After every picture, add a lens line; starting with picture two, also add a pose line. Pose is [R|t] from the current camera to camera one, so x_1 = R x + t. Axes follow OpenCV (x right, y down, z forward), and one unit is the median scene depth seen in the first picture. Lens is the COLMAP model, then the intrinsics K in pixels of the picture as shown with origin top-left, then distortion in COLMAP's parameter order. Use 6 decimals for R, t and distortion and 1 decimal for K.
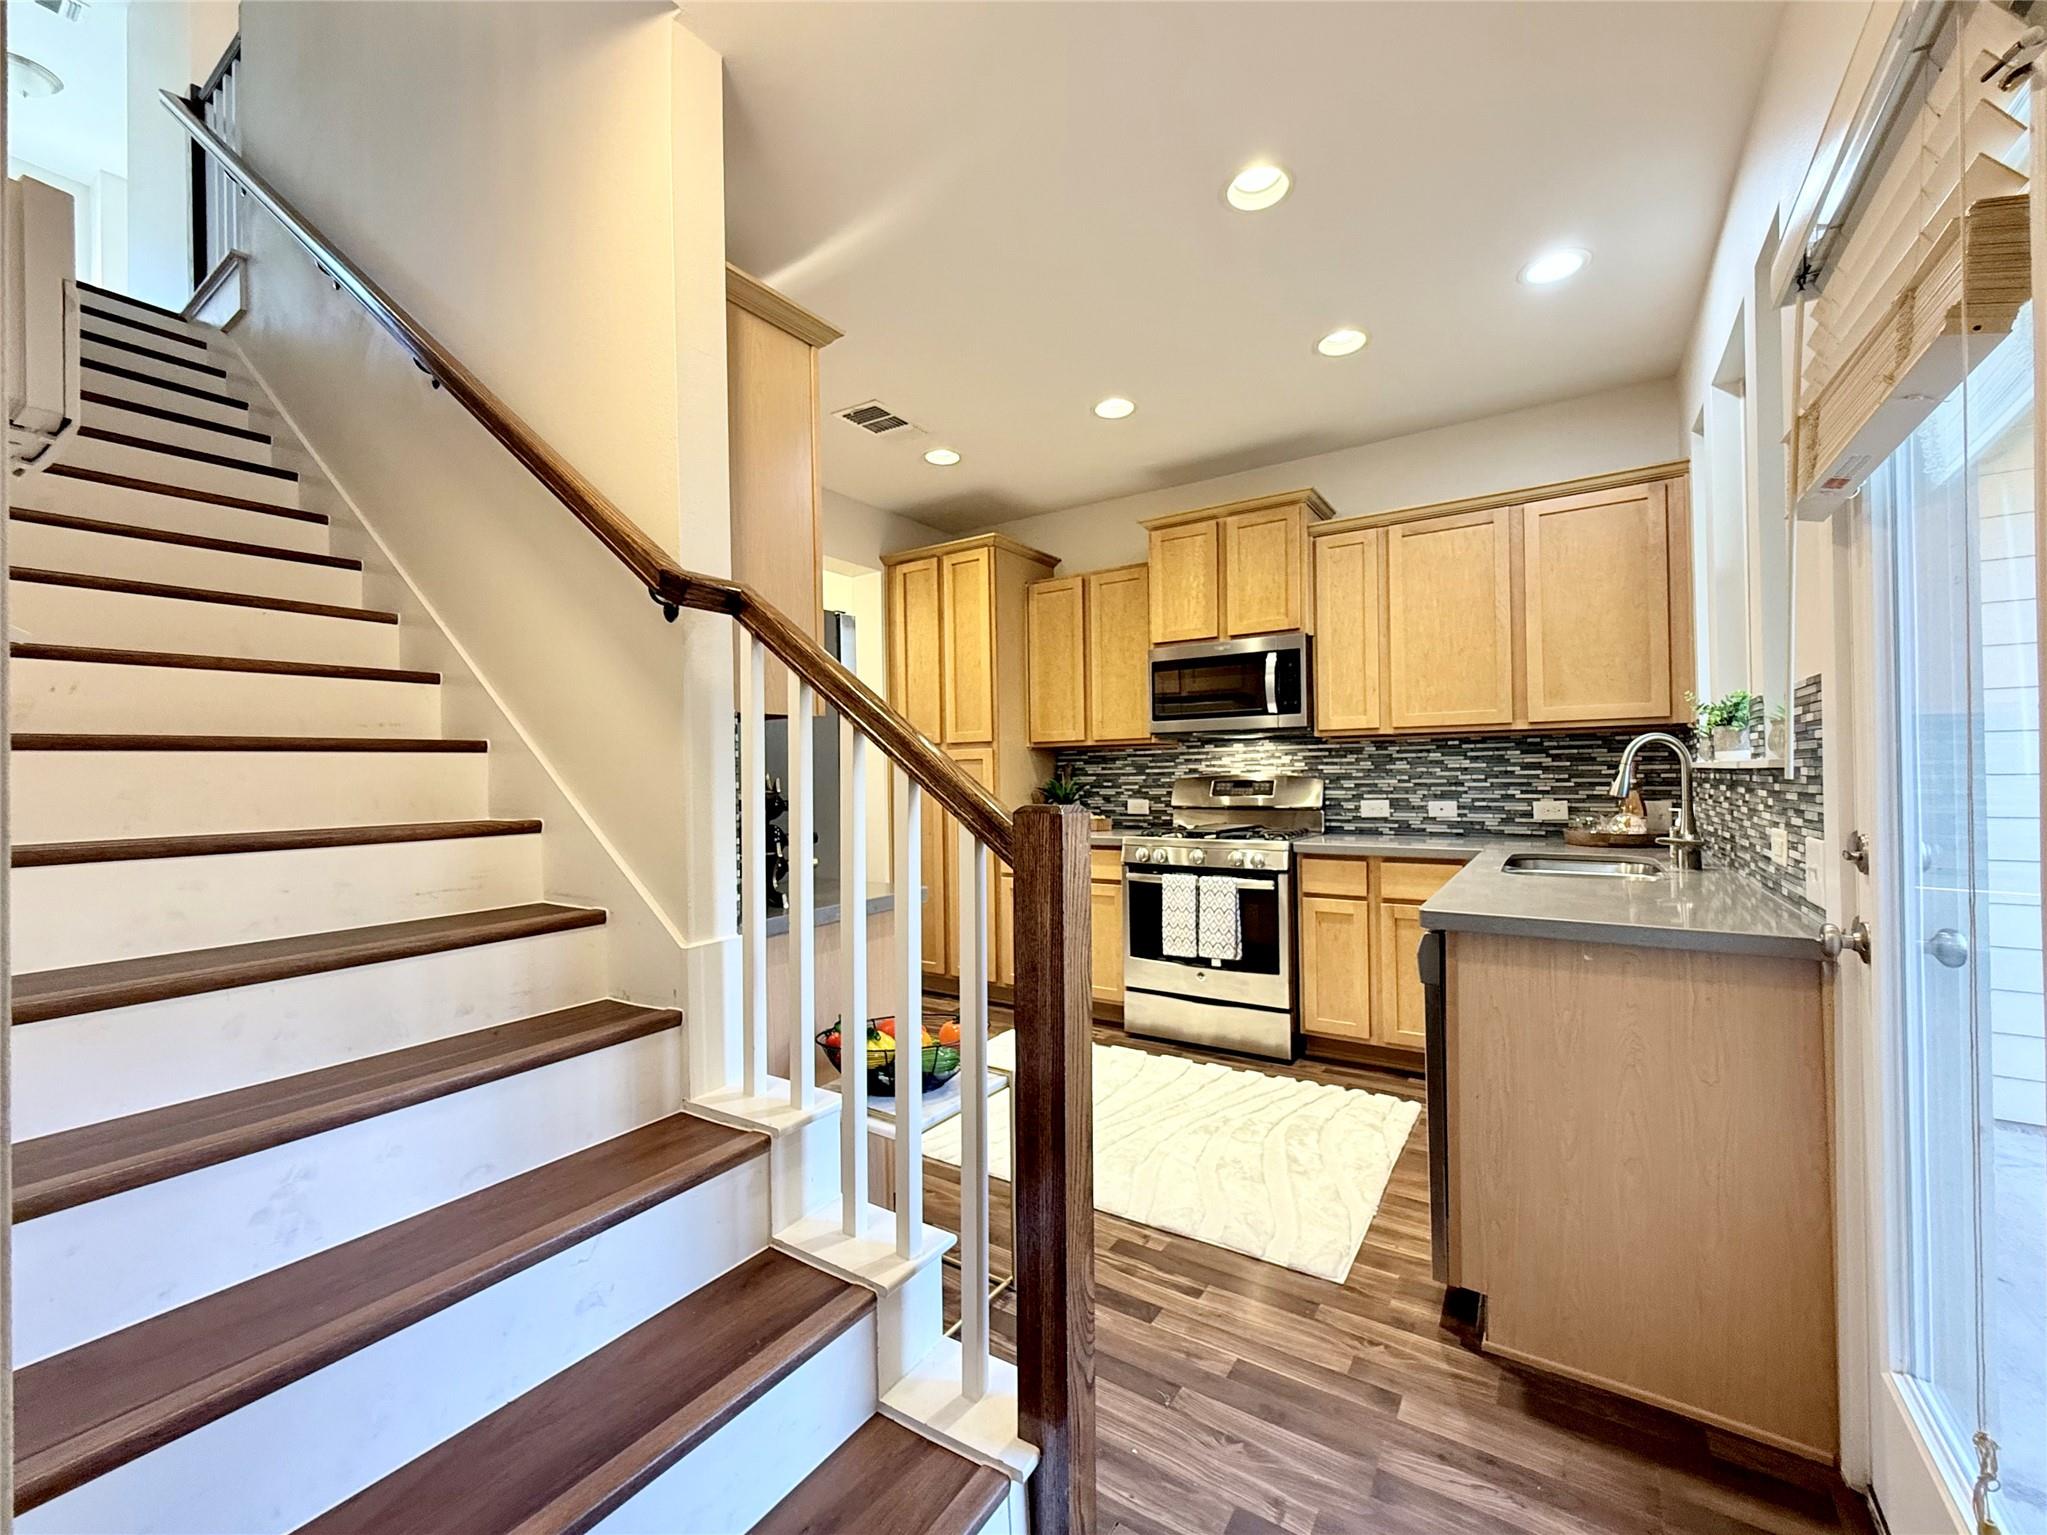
lens RADIAL K [[833.6, 0, 1019.3], [0, 833.6, 770.2], [0, 0, 1]] dist [-0.000815, 0.000497]
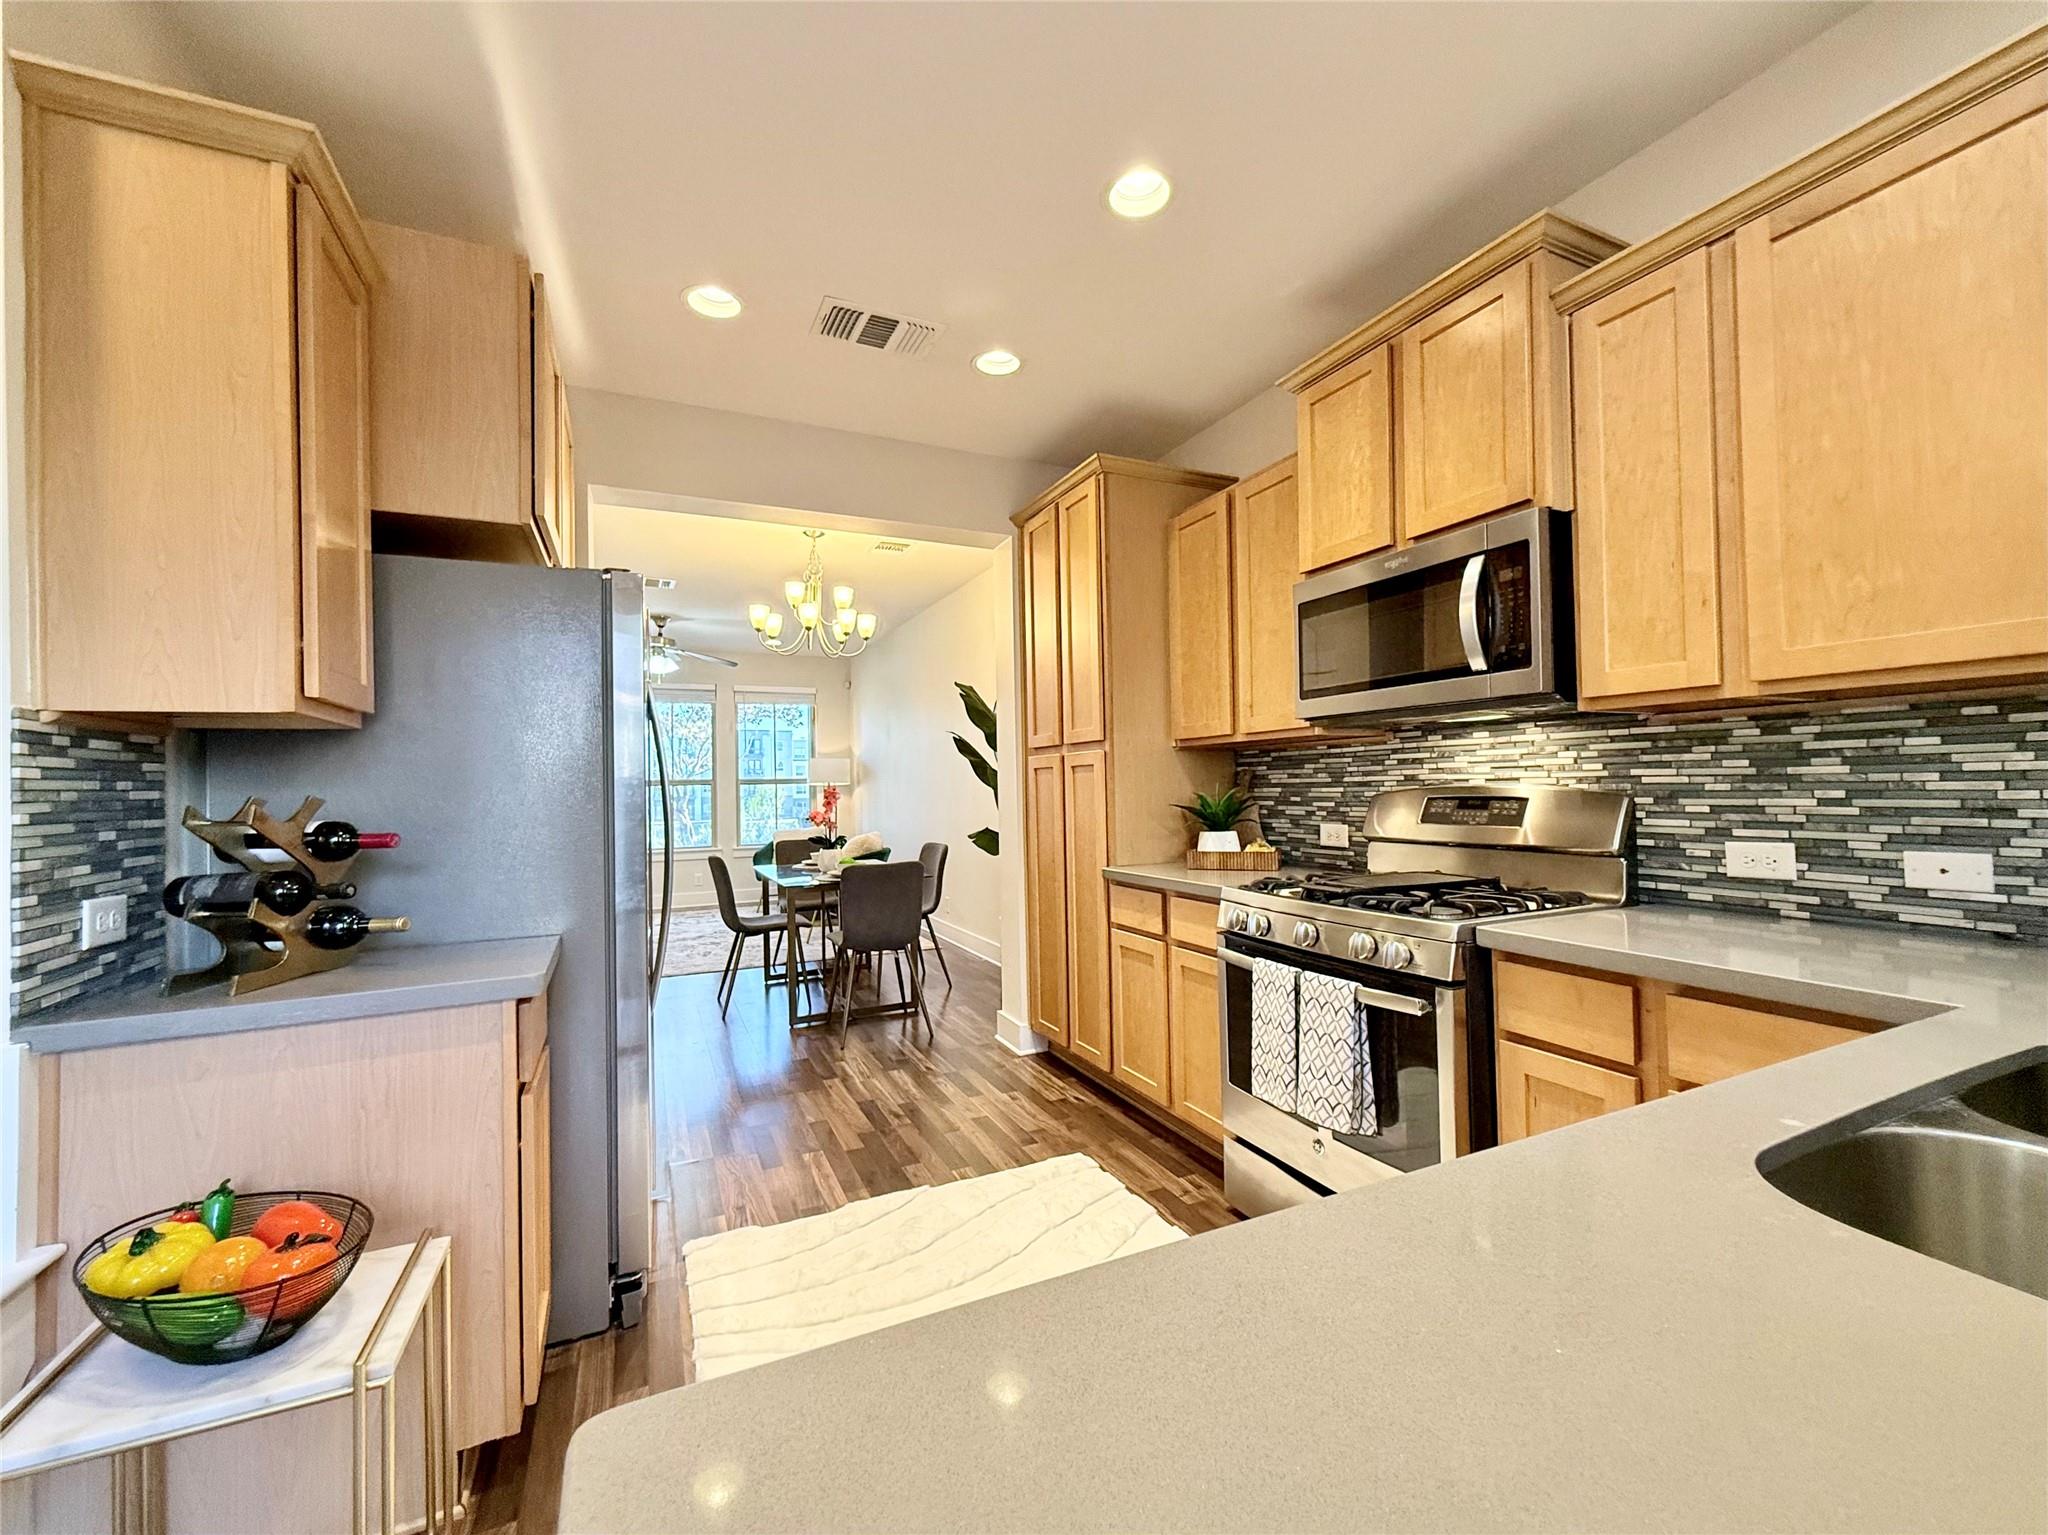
lens RADIAL K [[826.8, 0, 1019.8], [0, 826.8, 767.9], [0, 0, 1]] dist [0.000592, 0.000438]
pose [[0.852267, -0.011589, -0.522978, 0.320251], [0.007985, 0.999926, -0.009145, -0.004678], [0.523045, 0.003618, 0.852297, 0.392867]]
